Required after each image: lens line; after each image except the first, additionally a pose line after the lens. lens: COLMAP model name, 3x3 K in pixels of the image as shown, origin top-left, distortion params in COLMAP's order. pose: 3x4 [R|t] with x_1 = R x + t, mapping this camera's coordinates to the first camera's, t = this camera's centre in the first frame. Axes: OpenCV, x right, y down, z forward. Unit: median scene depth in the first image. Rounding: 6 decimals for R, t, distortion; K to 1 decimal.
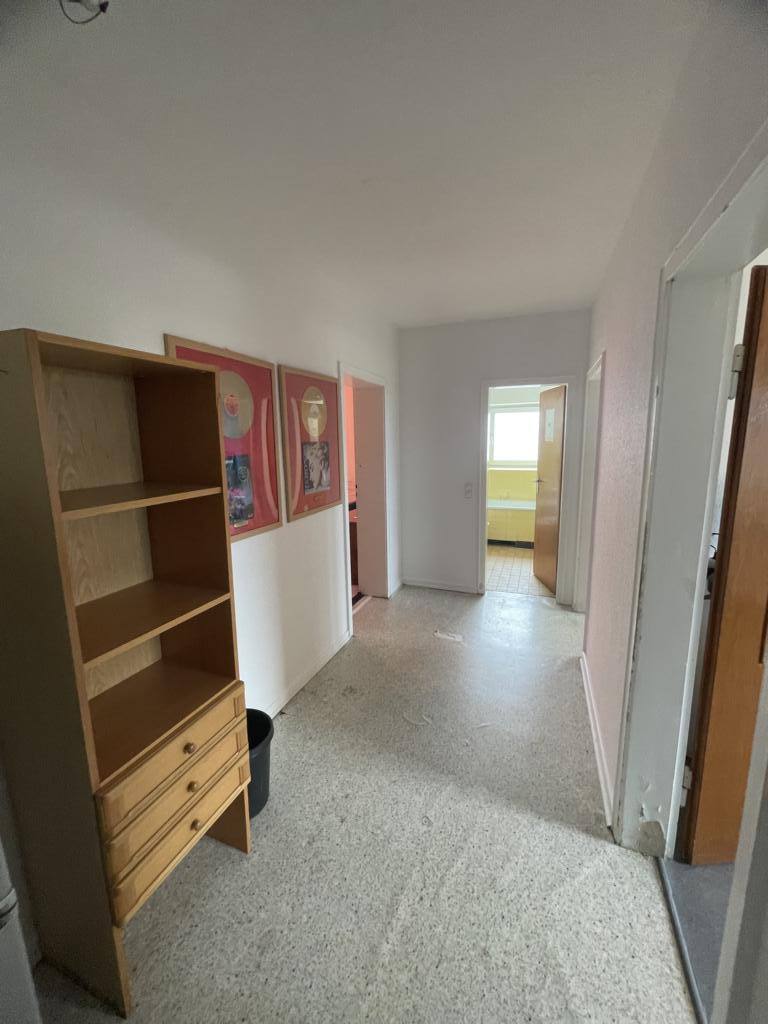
lens RADIAL K [[414.5, 0, 387.0], [0, 414.5, 508.3], [0, 0, 1]] dist [-0.001691, -0.000404]
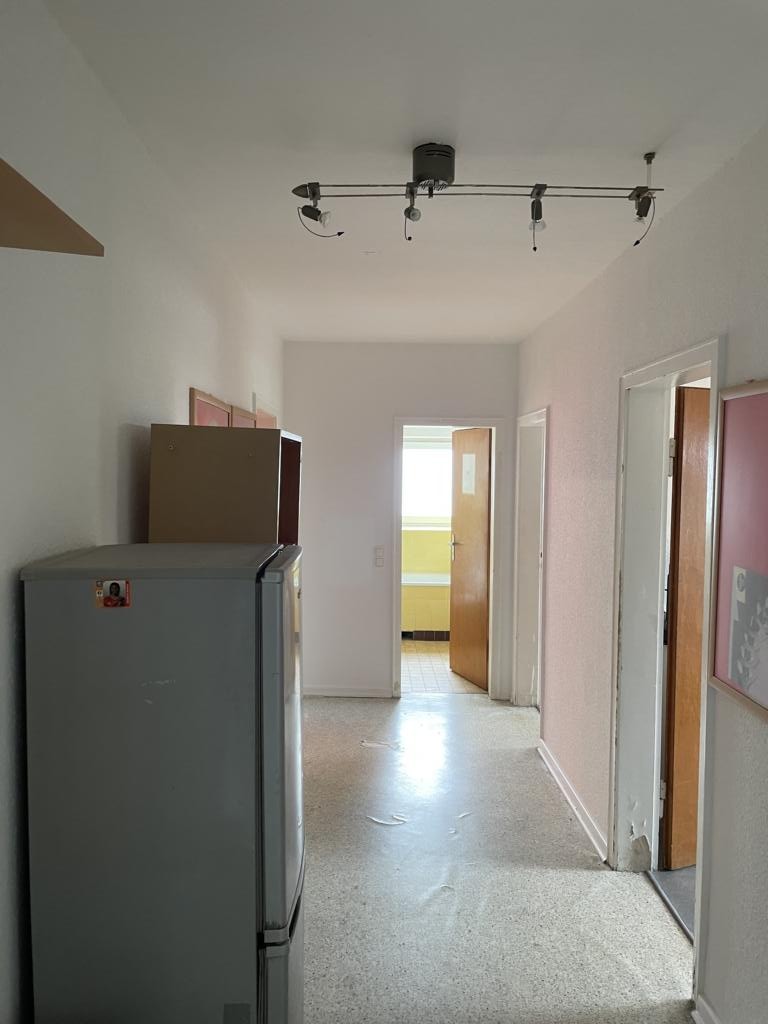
lens RADIAL K [[773.4, 0, 387.7], [0, 773.4, 510.5], [0, 0, 1]] dist [0.086472, -0.112357]
pose [[0.932478, 0.009778, 0.361094, -0.693204], [0.032970, 0.993157, -0.112034, 0.075109], [-0.359719, 0.116374, 0.925775, -0.744109]]
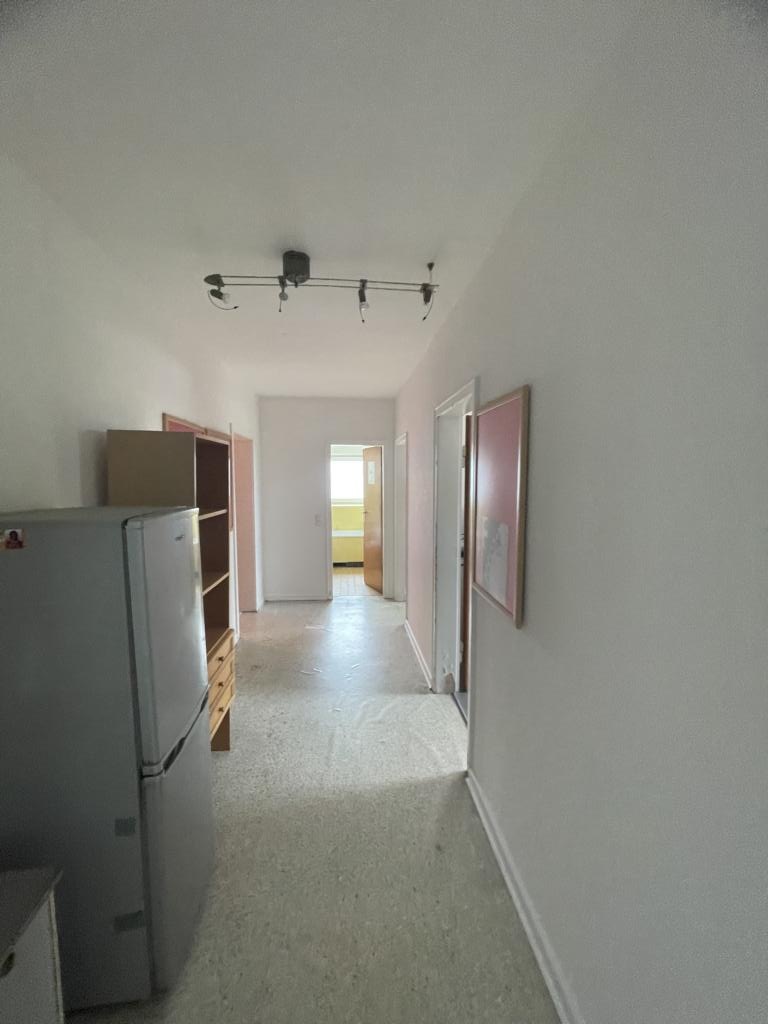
lens RADIAL K [[414.5, 0, 387.0], [0, 414.5, 508.3], [0, 0, 1]] dist [-0.001691, -0.000404]
pose [[0.898596, -0.015938, 0.438487, -0.428330], [0.058640, 0.994738, -0.084013, 0.099788], [-0.434840, 0.101207, 0.894802, -0.644509]]
